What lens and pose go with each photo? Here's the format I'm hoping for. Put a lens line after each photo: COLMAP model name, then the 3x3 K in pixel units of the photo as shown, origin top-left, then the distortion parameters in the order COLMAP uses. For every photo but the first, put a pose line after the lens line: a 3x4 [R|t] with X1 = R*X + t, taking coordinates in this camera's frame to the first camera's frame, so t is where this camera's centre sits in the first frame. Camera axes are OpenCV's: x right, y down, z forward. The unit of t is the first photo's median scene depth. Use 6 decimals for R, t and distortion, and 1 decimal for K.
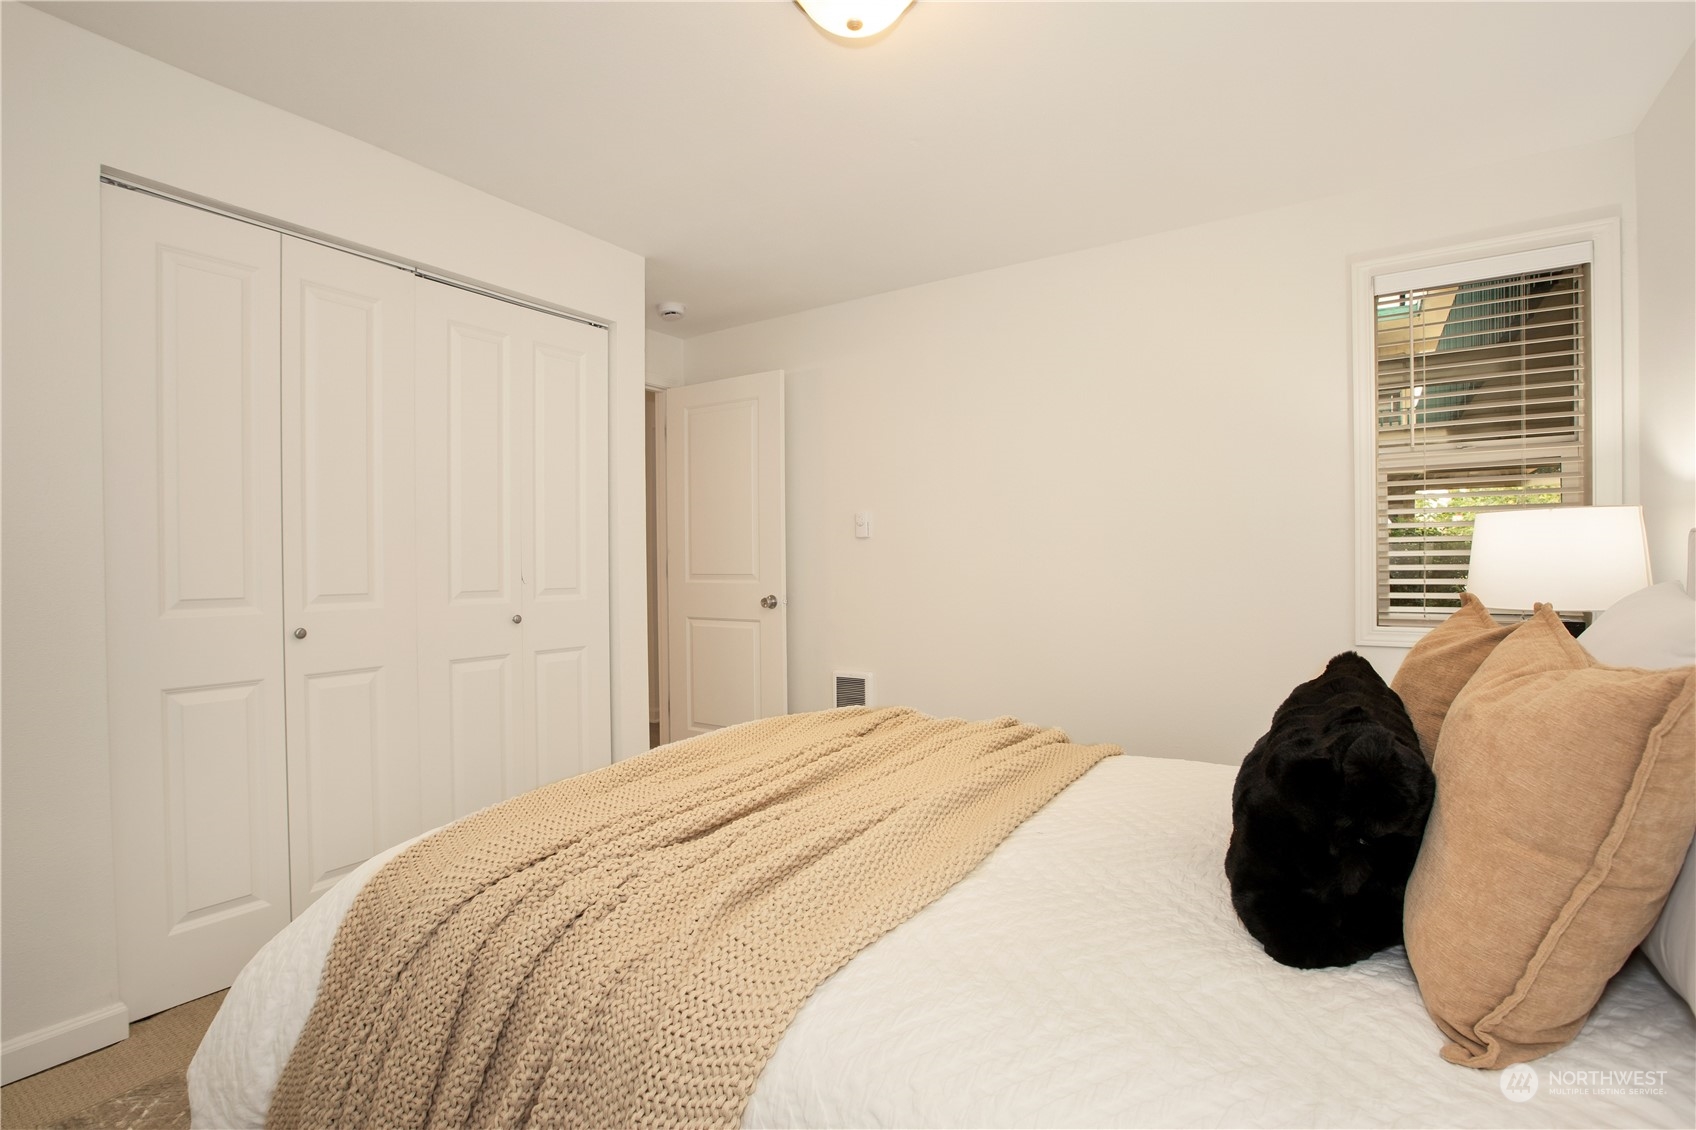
lens RADIAL K [[781.7, 0, 845.7], [0, 781.7, 569.5], [0, 0, 1]] dist [-0.050723, 0.014515]
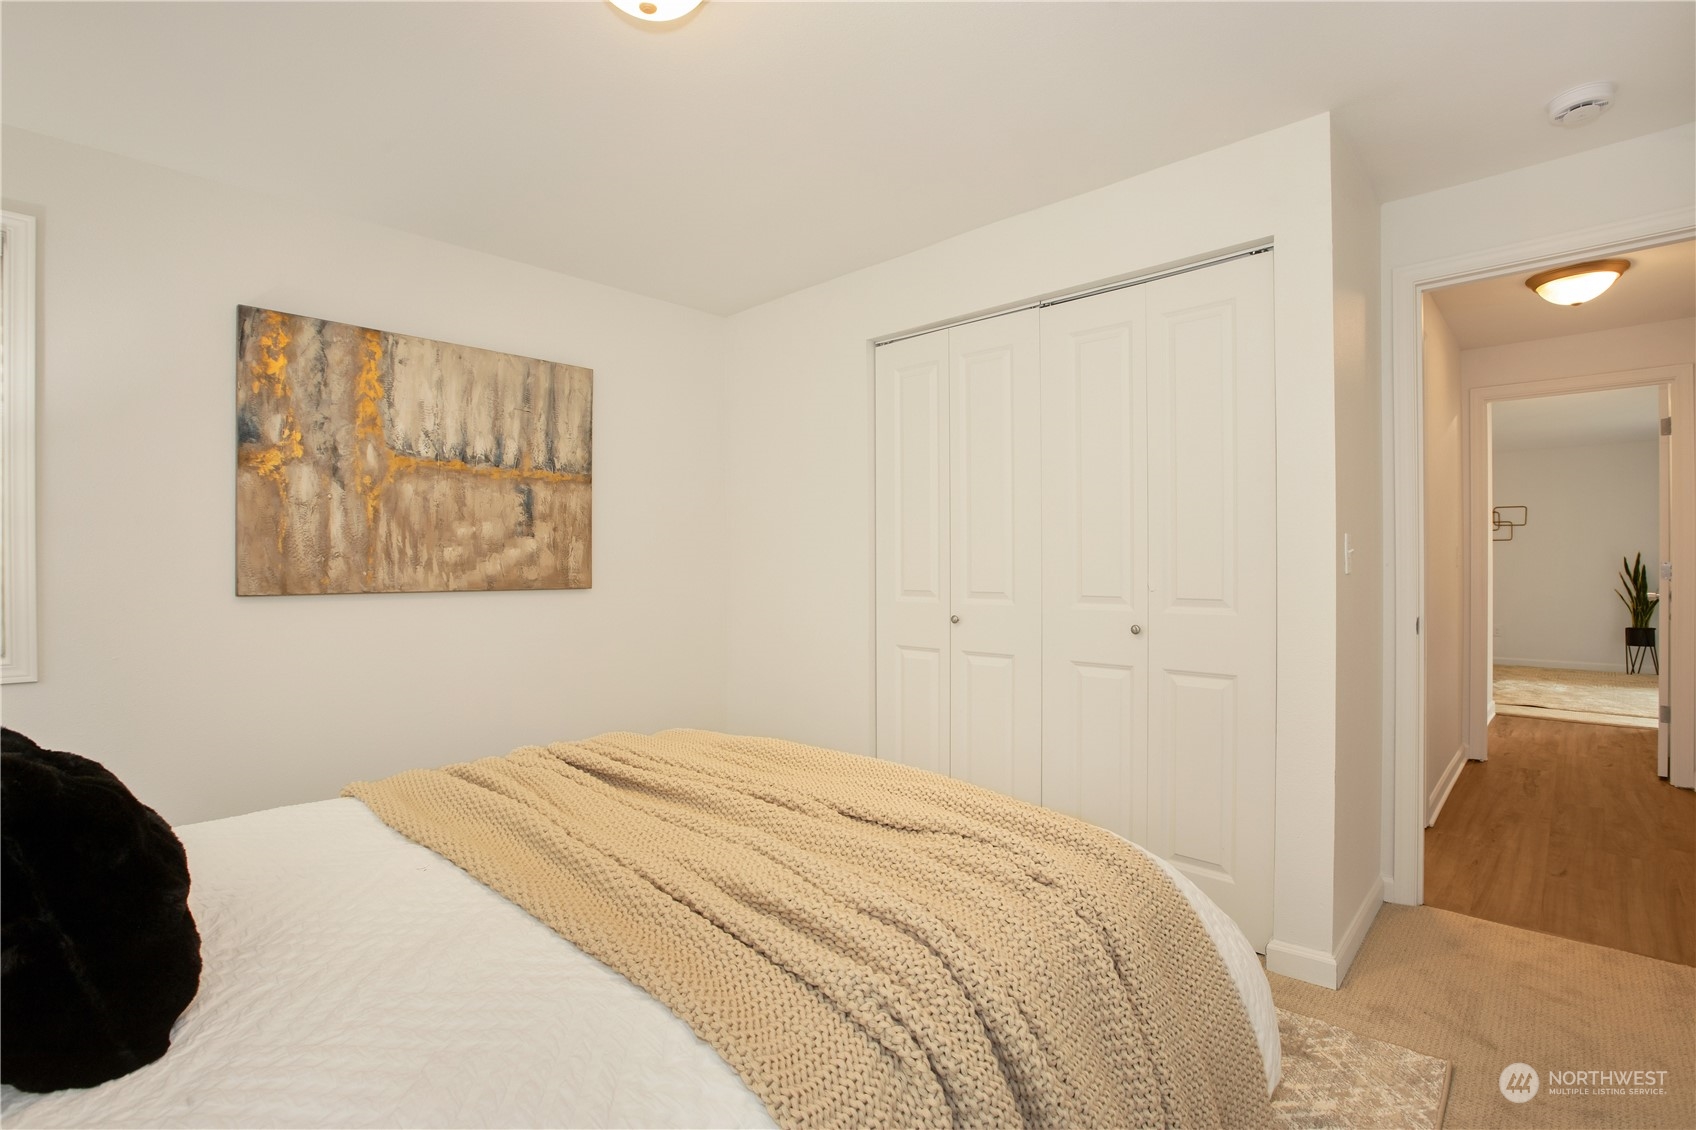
lens RADIAL K [[781.7, 0, 842.6], [0, 781.7, 565.4], [0, 0, 1]] dist [-0.050723, 0.014515]
pose [[-0.167758, 0.012735, -0.985746, 0.702232], [-0.002499, 0.999908, 0.013344, -0.030754], [0.985825, 0.004702, -0.167711, 1.071585]]
